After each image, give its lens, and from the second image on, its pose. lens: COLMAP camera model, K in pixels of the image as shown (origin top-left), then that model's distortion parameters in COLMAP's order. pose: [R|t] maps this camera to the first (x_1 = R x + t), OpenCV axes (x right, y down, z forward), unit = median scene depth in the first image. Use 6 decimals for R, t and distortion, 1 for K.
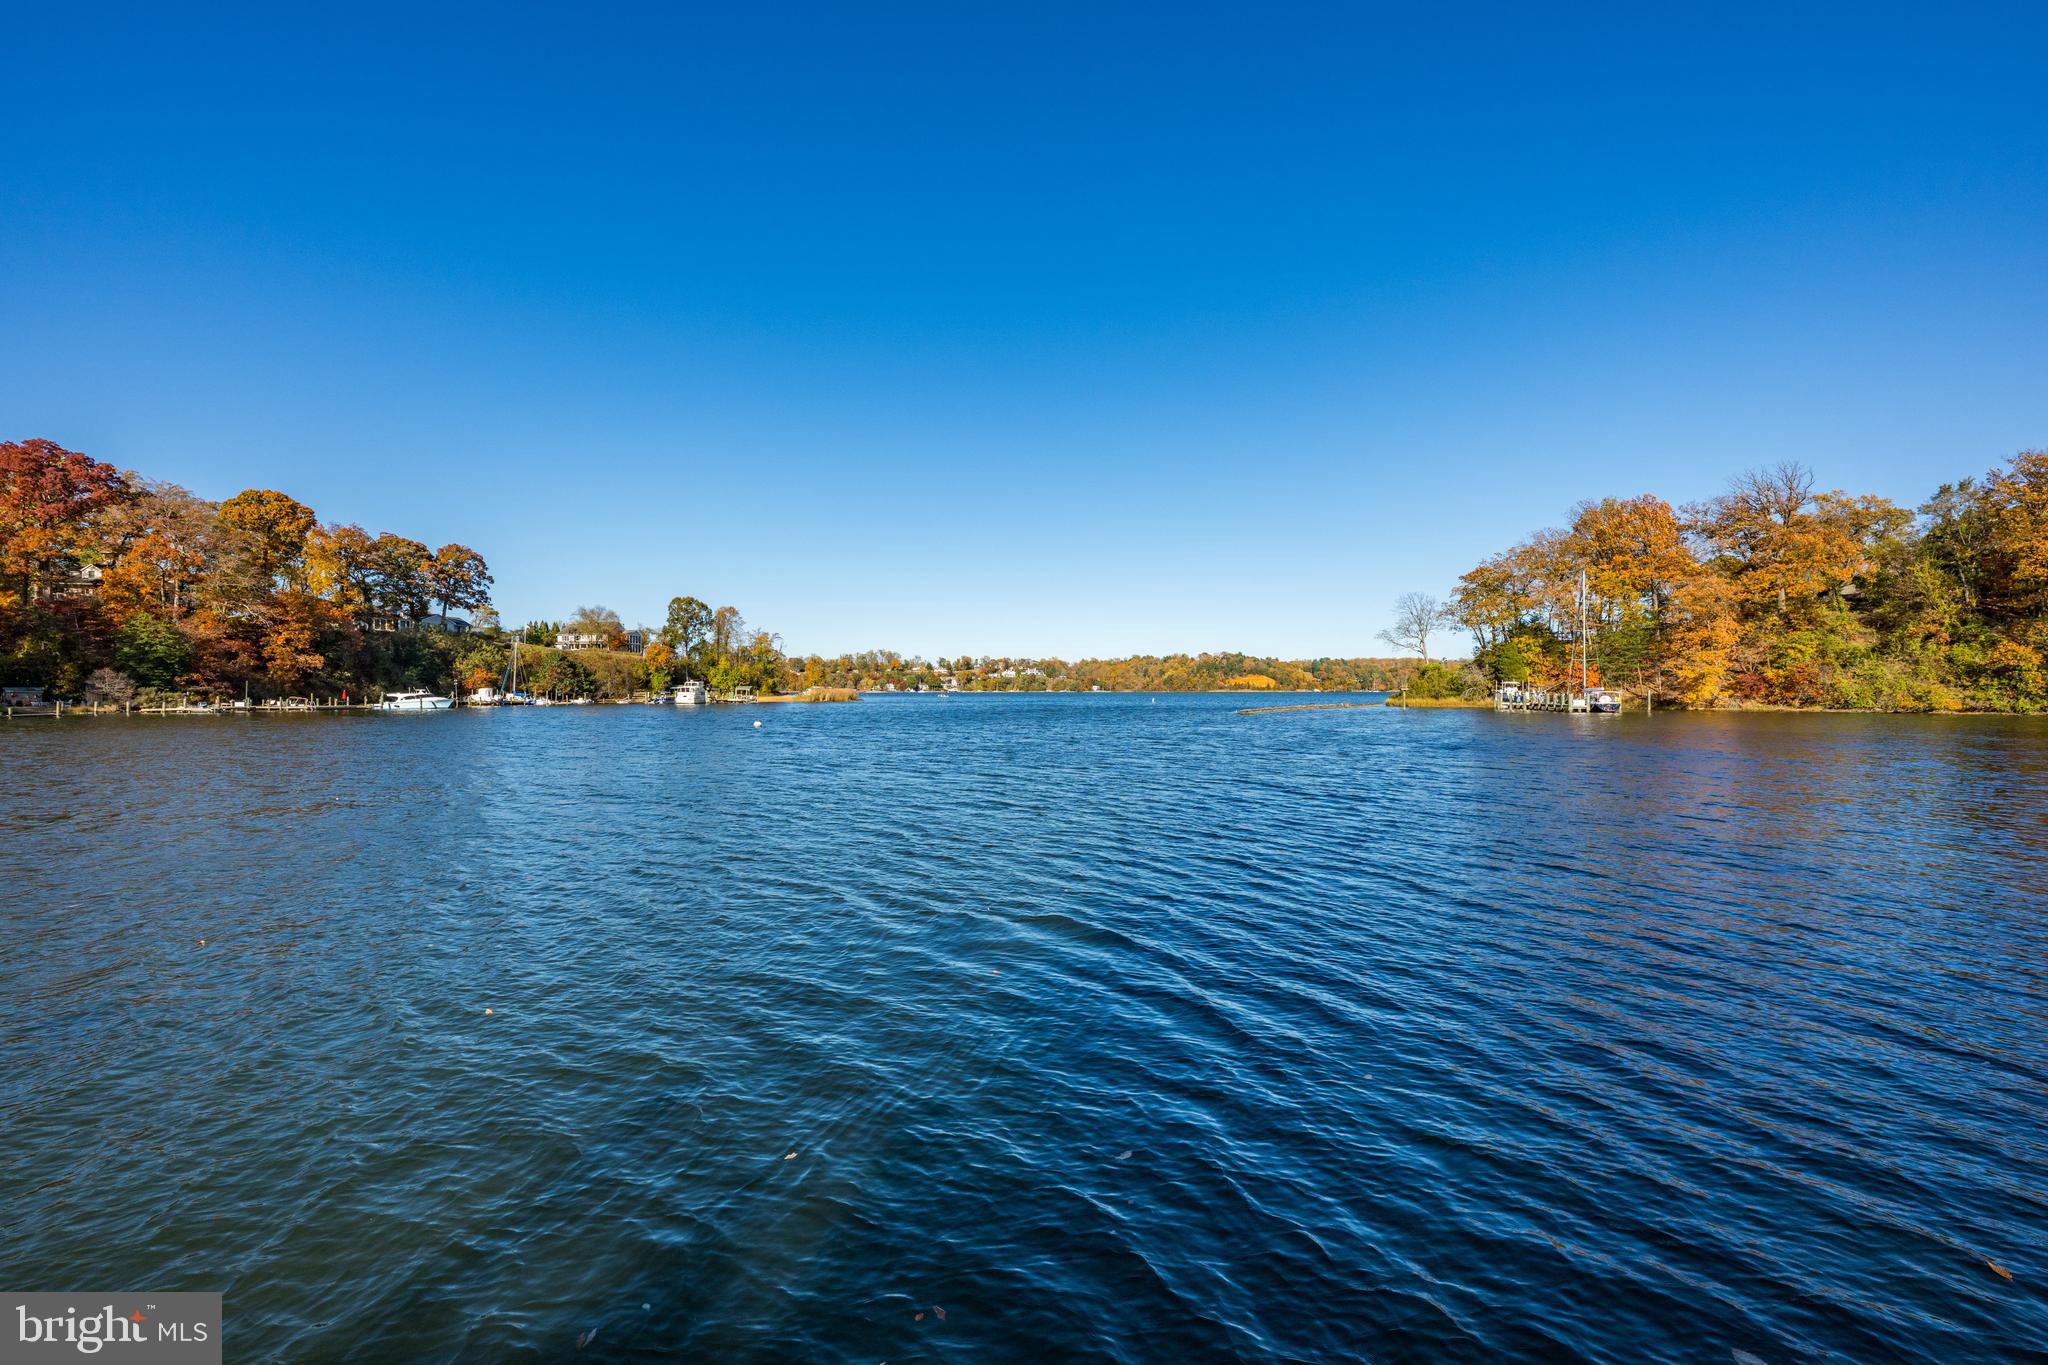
lens RADIAL K [[813.3, 0, 1020.9], [0, 813.3, 690.8], [0, 0, 1]] dist [-0.000178, 0.000205]
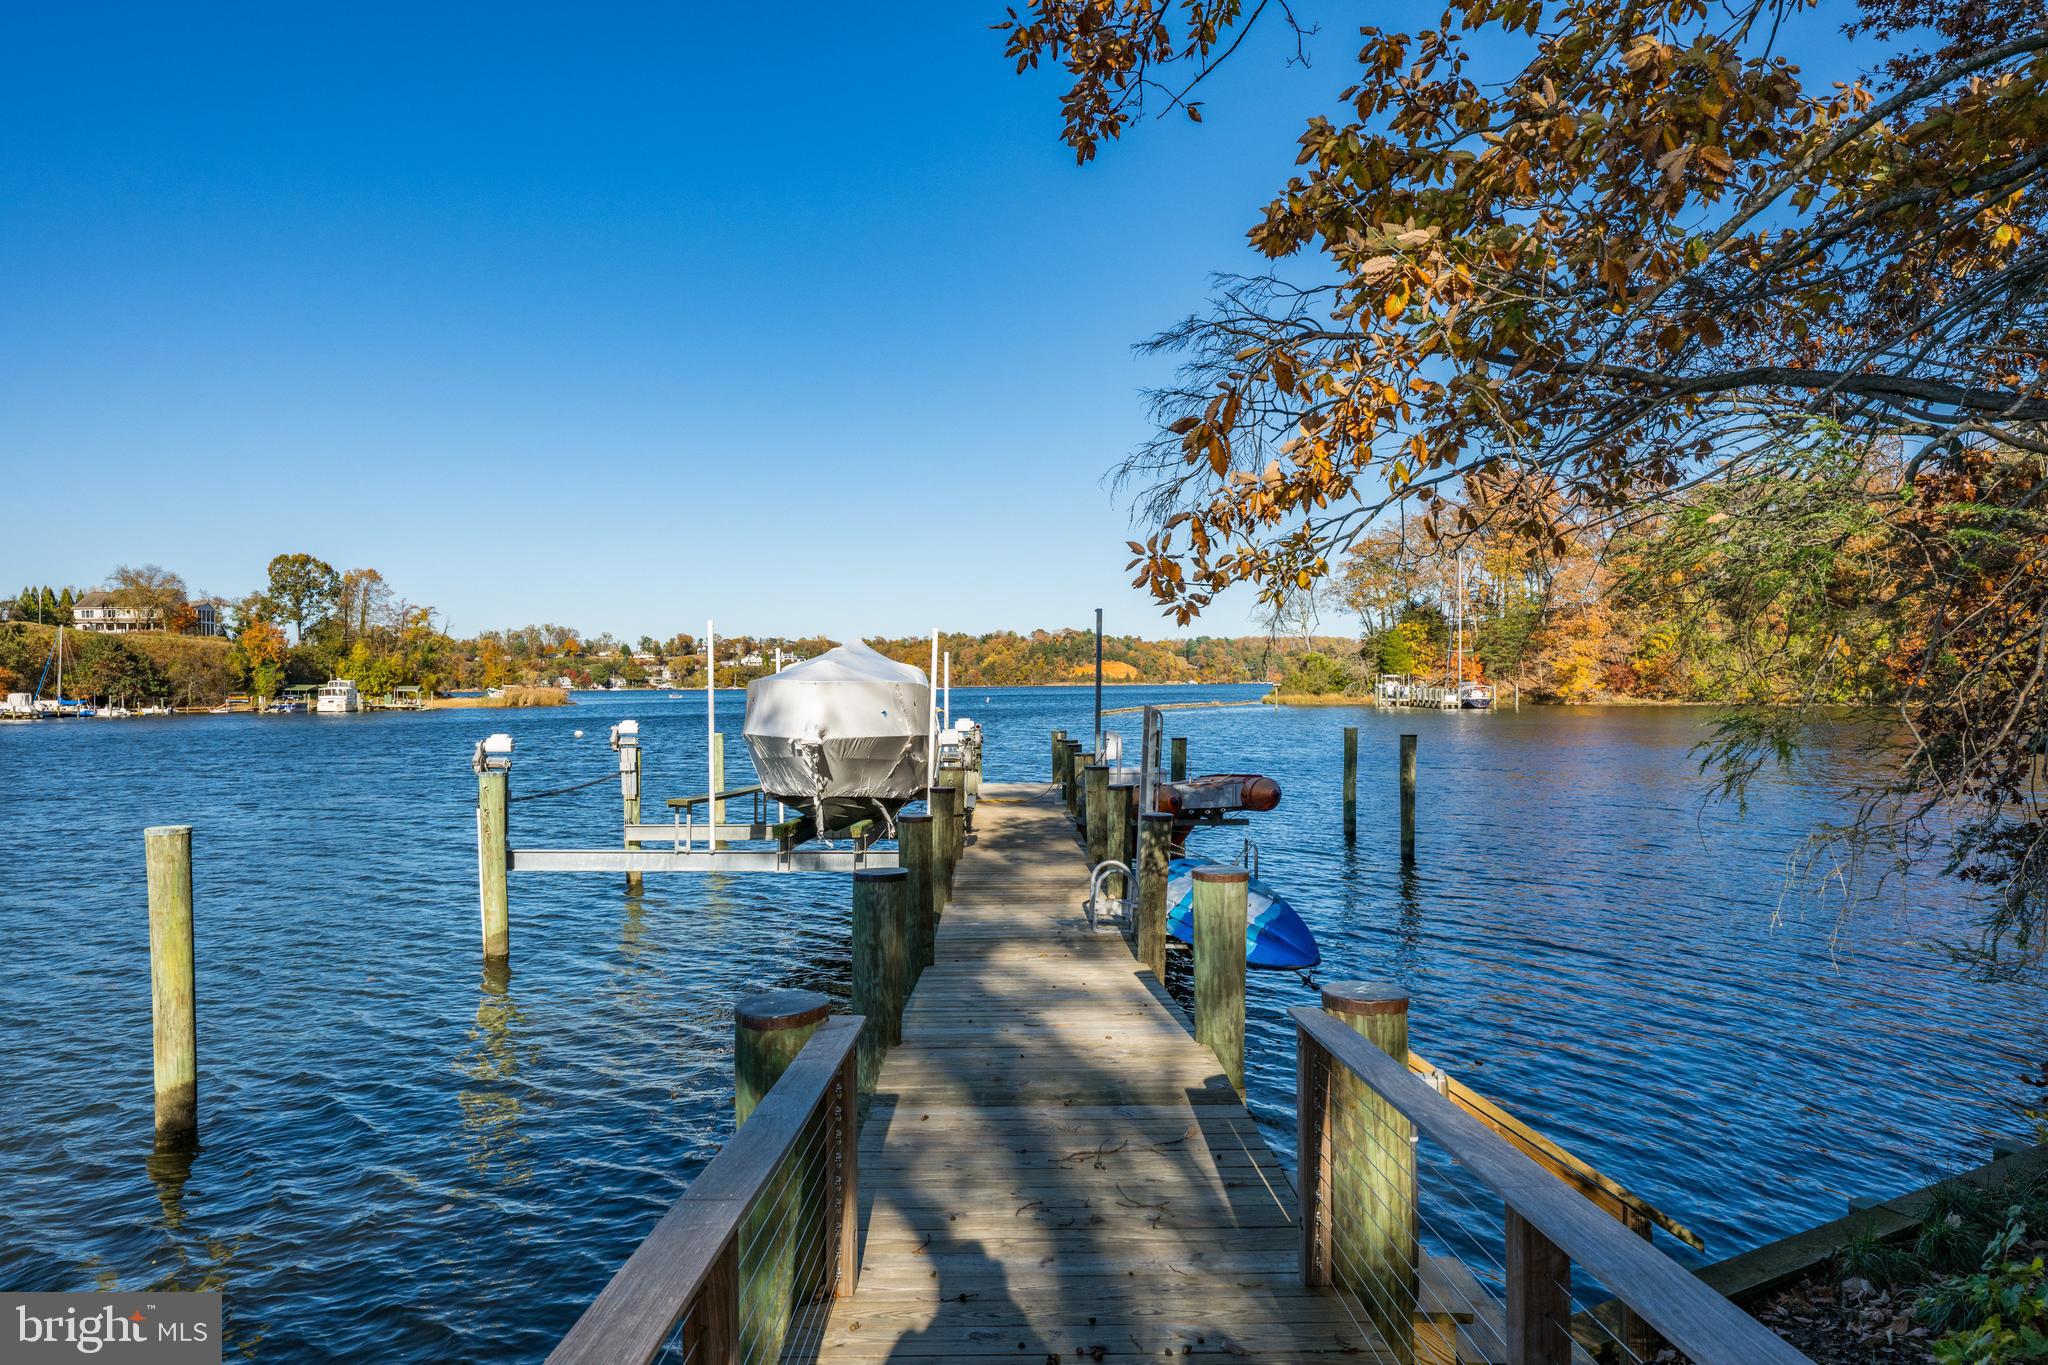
lens RADIAL K [[1220.6, 0, 1030.8], [0, 1220.6, 733.1], [0, 0, 1]] dist [0.000478, 0.000841]
pose [[0.976702, -0.016640, 0.213953, -0.051498], [0.008117, 0.999140, 0.040654, -0.004467], [-0.214446, -0.037970, 0.975998, -0.174930]]
